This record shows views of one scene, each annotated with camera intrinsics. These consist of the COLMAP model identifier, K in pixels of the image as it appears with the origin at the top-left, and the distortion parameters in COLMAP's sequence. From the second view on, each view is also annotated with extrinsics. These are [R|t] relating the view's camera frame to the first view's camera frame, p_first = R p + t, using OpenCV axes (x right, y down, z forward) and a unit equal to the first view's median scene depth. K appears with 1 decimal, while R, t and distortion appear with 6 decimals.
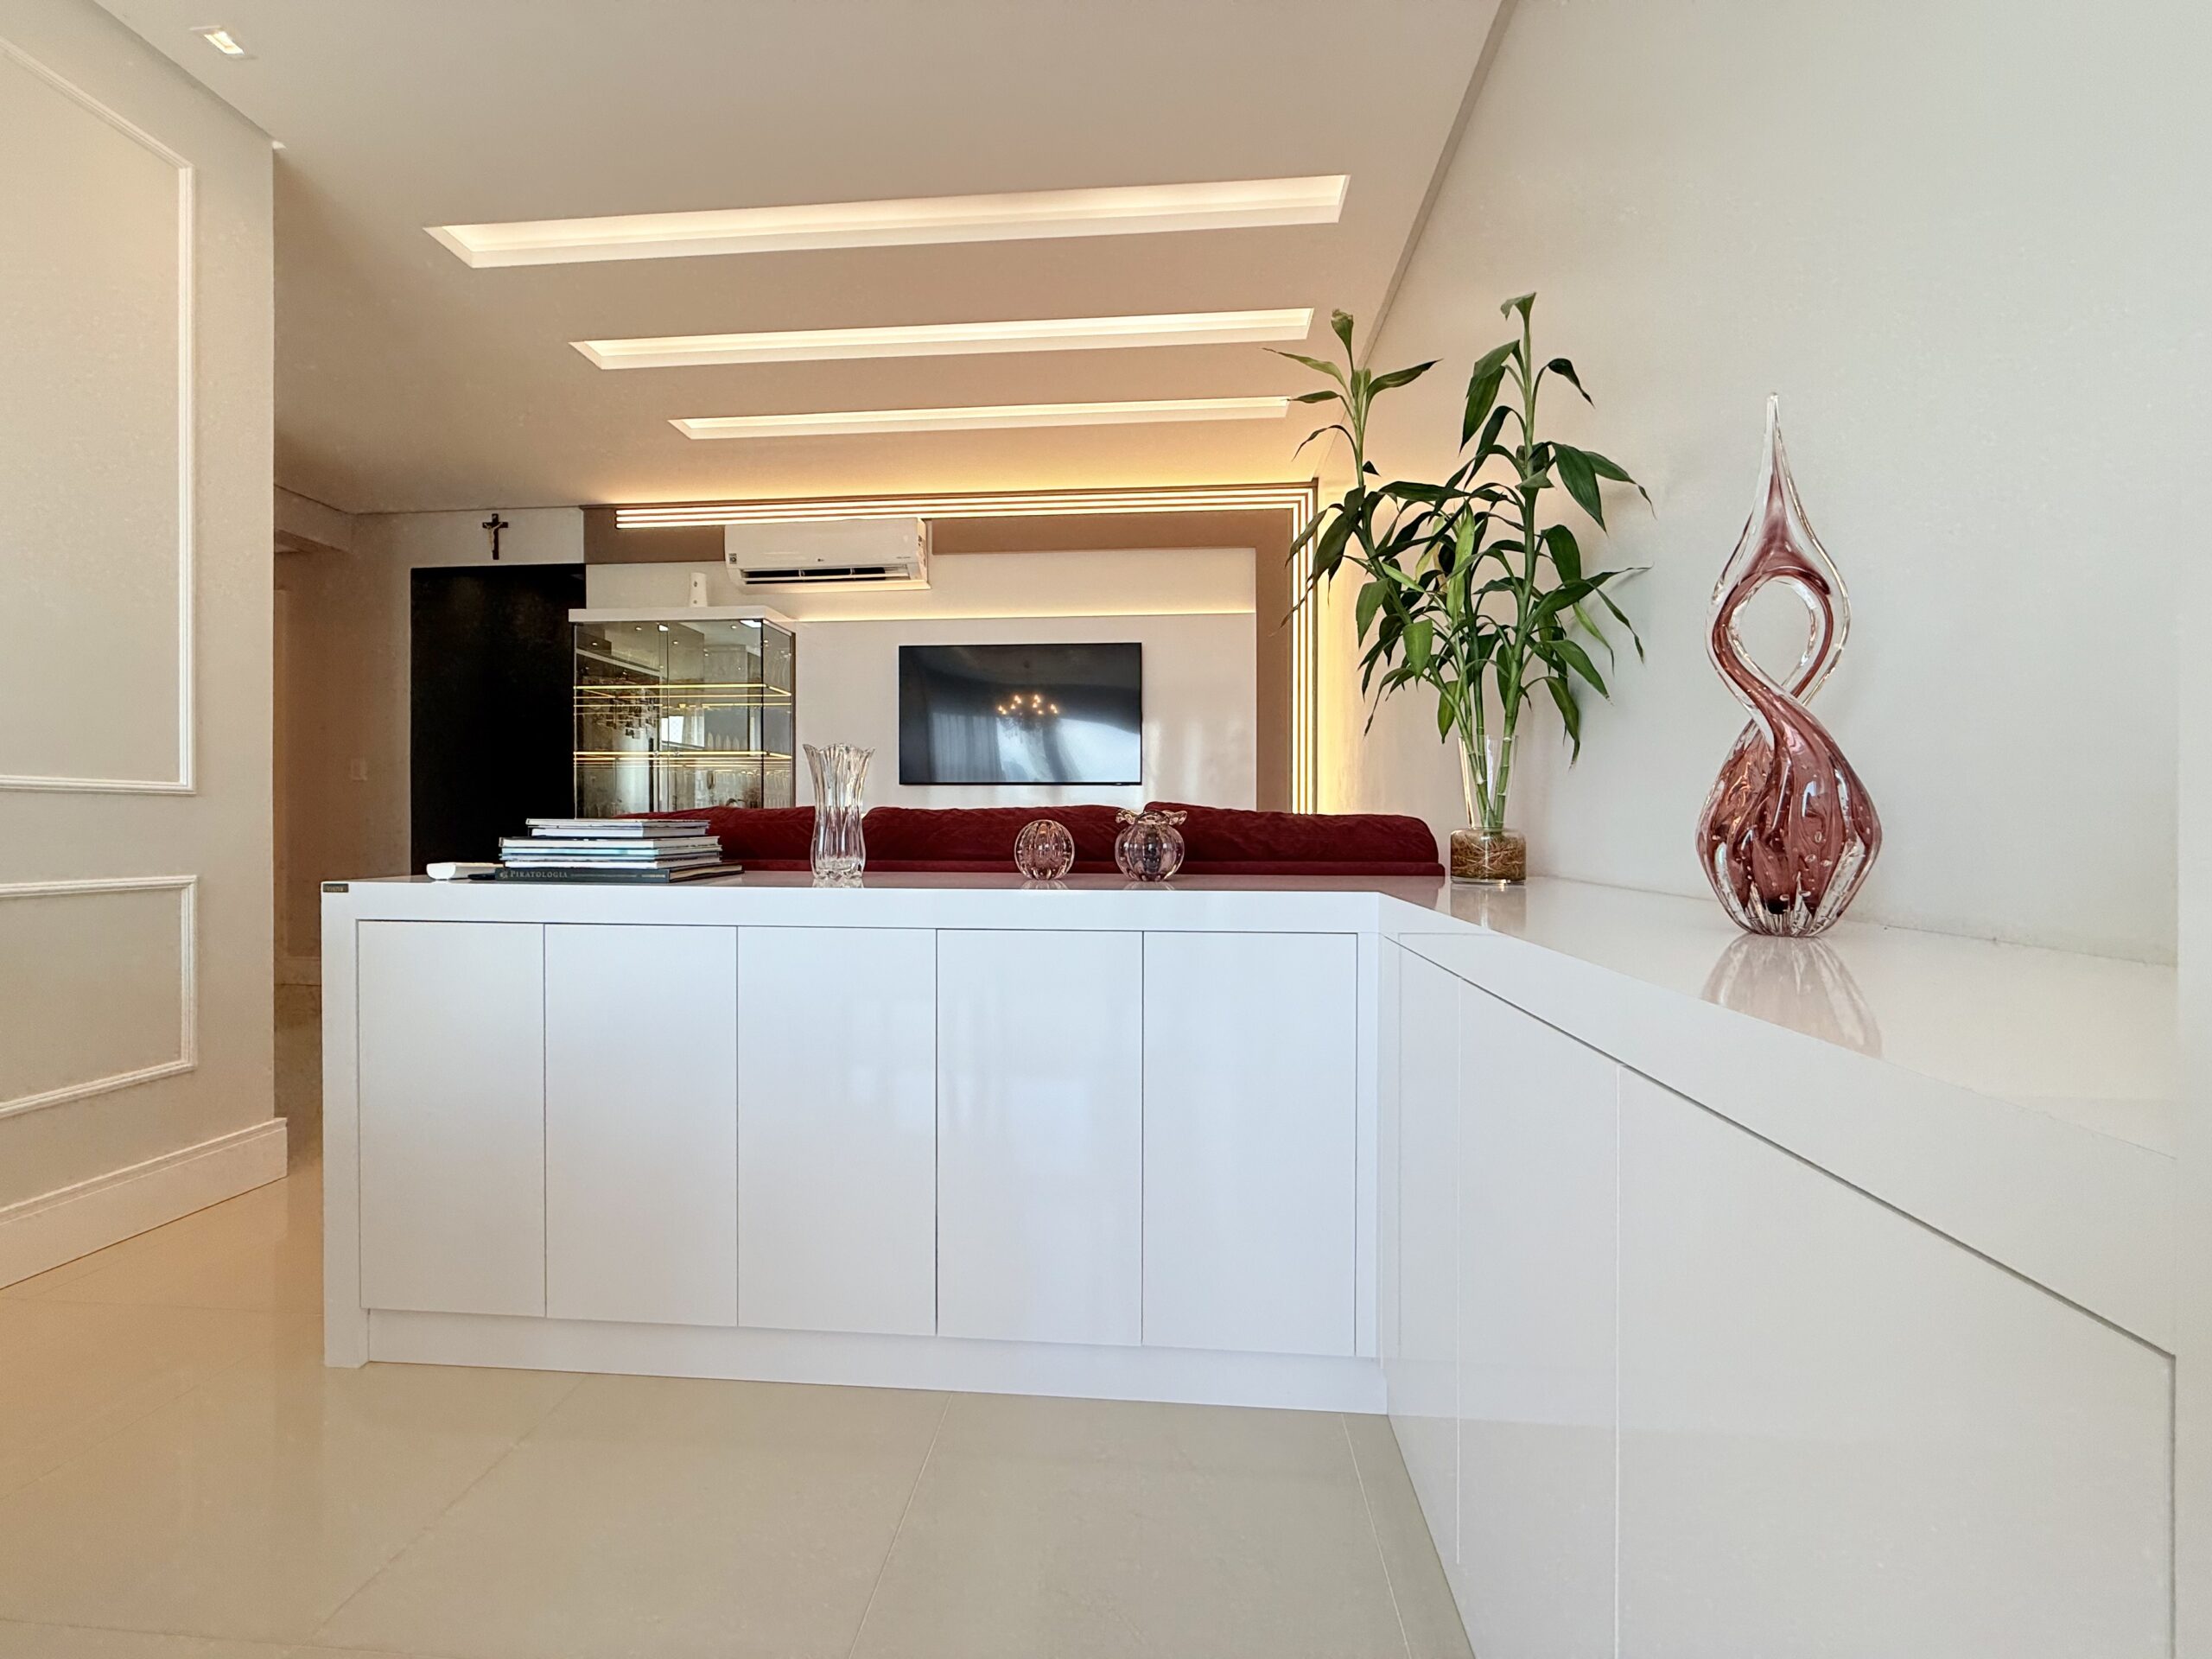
lens RADIAL K [[883.5, 0, 1101.2], [0, 883.5, 827.7], [0, 0, 1]] dist [-0.000643, 0.000139]
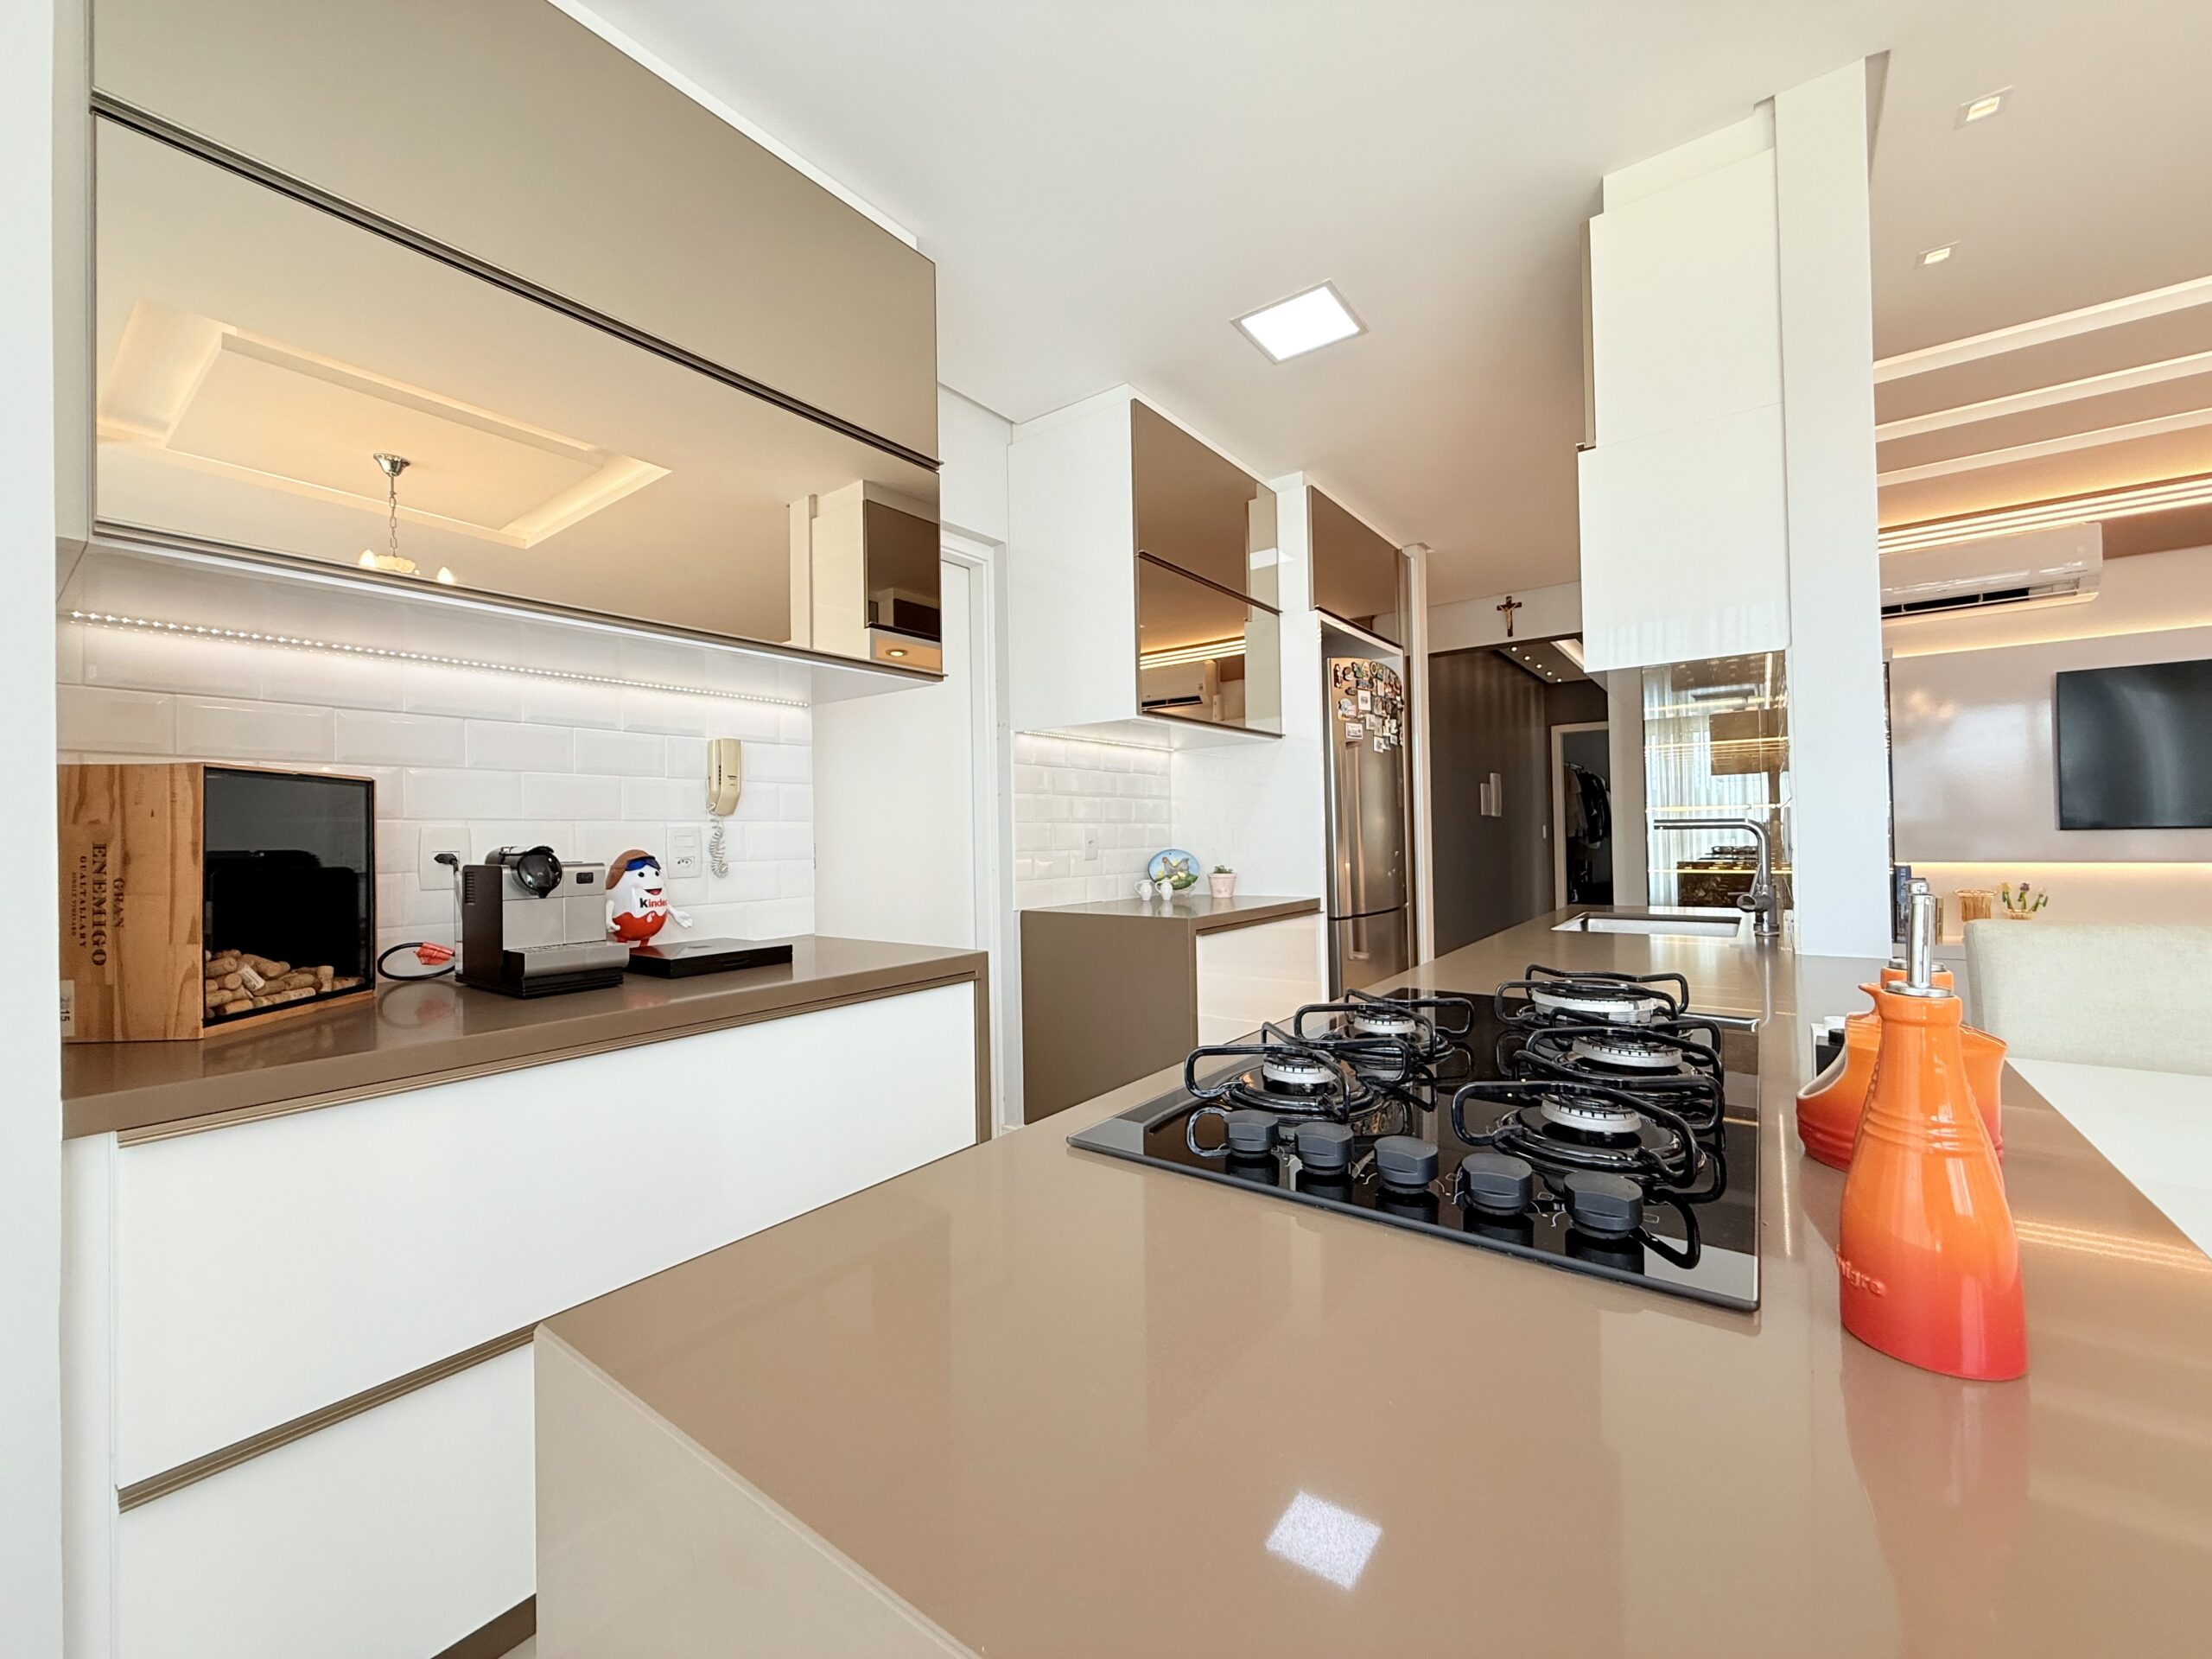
lens RADIAL K [[883.5, 0, 1101.2], [0, 883.5, 827.7], [0, 0, 1]] dist [-0.000643, 0.000139]
pose [[0.845565, -0.022655, -0.533392, -0.566894], [0.017113, 0.999736, -0.015334, -0.055128], [0.533599, 0.003837, 0.845729, -0.248003]]
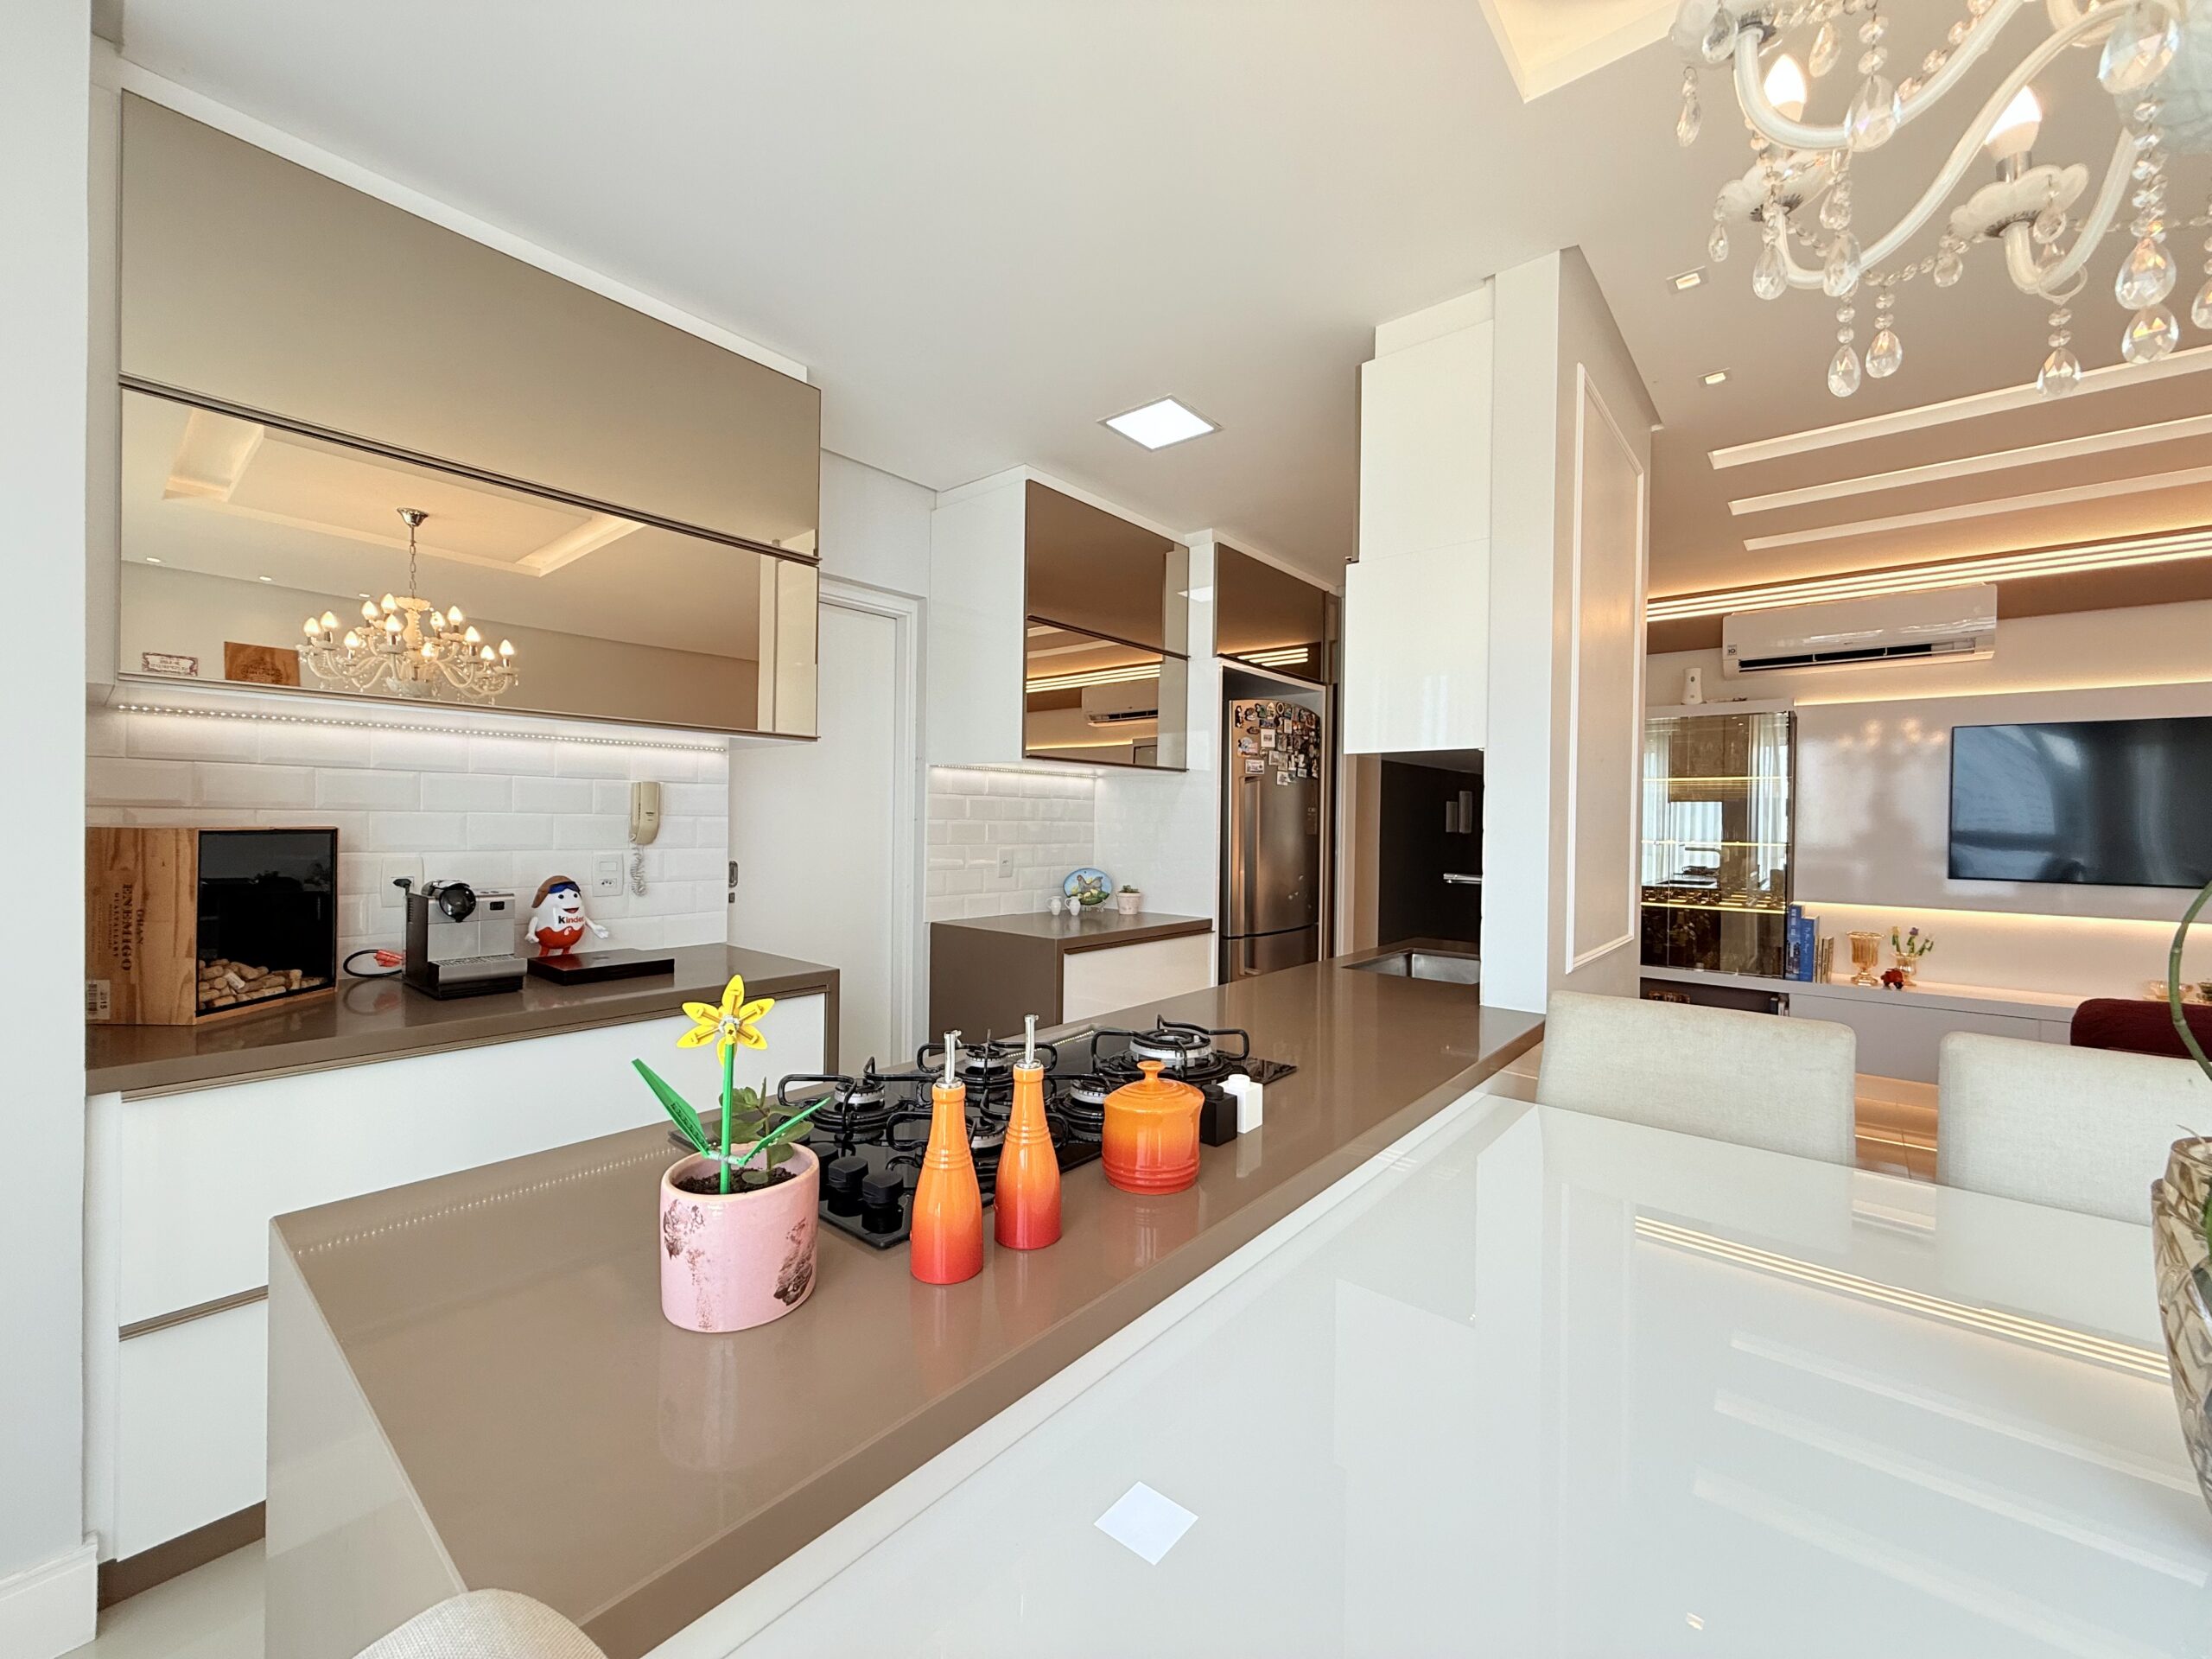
lens RADIAL K [[883.5, 0, 1101.2], [0, 883.5, 827.7], [0, 0, 1]] dist [-0.000643, 0.000139]
pose [[0.813817, 0.015542, -0.580913, -0.412196], [-0.016636, 0.999856, 0.003445, -0.091315], [0.580883, 0.006860, 0.813958, -0.249172]]
